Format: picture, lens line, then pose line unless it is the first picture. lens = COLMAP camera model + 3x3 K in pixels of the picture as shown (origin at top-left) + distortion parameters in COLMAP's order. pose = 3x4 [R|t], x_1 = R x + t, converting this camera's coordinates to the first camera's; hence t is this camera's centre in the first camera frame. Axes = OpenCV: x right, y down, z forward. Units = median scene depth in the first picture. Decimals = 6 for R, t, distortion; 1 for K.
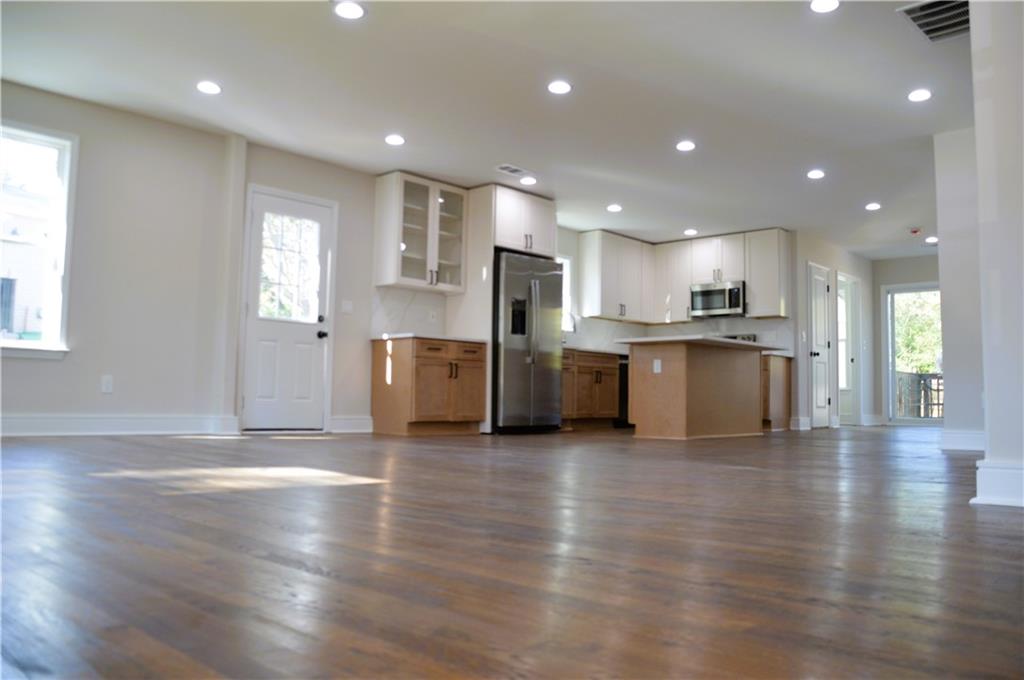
lens RADIAL K [[818.0, 0, 512.0], [0, 818.0, 340.0], [0, 0, 1]] dist [-0.152988, 0.109320]
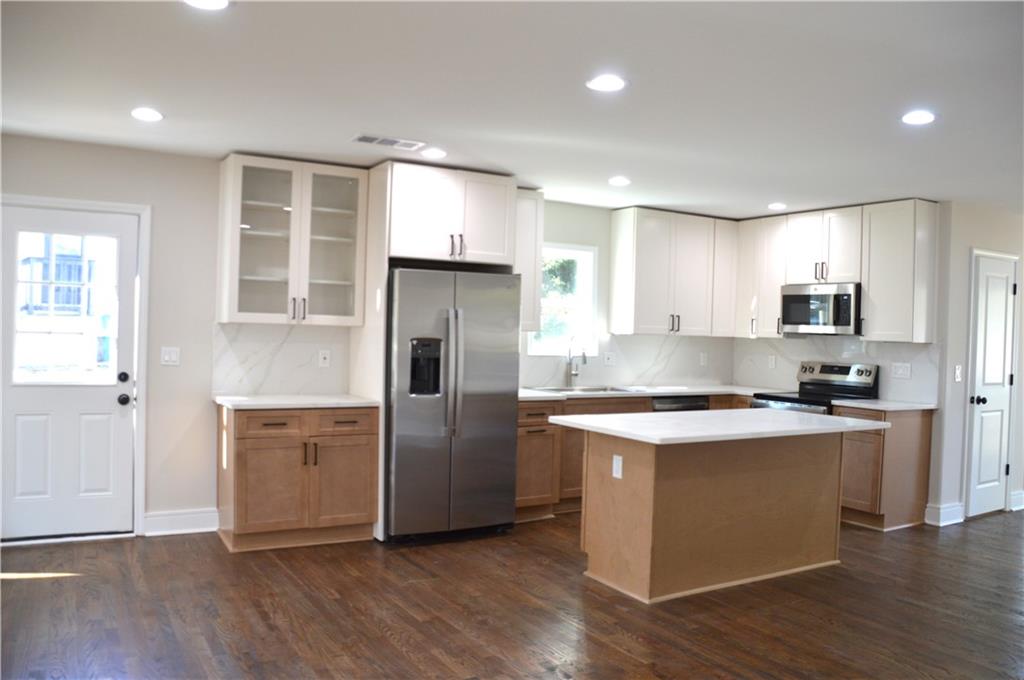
lens RADIAL K [[818.0, 0, 512.0], [0, 818.0, 340.0], [0, 0, 1]] dist [-0.152988, 0.109320]
pose [[0.958500, 0.014837, -0.284706, 0.249660], [0.007952, 0.996865, 0.078720, -0.097154], [0.284982, -0.077717, 0.955377, 0.394071]]
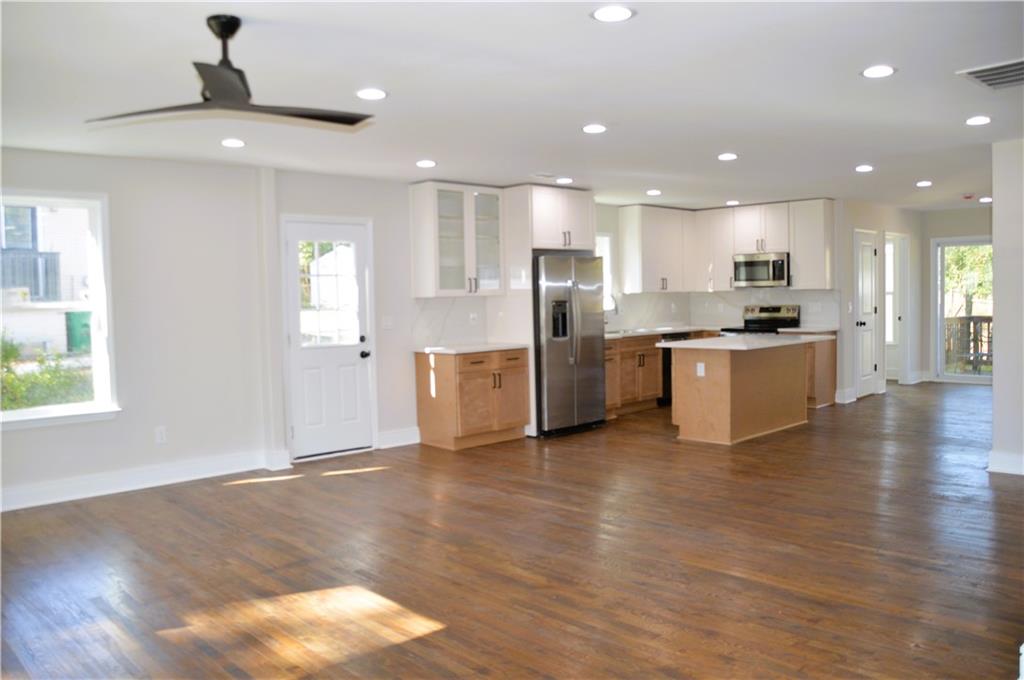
lens RADIAL K [[818.0, 0, 512.0], [0, 818.0, 340.0], [0, 0, 1]] dist [-0.152988, 0.109320]
pose [[0.997932, -0.035815, -0.053367, 0.002271], [0.042367, 0.990971, 0.127204, -0.128655], [0.048330, -0.129202, 0.990440, 0.010259]]
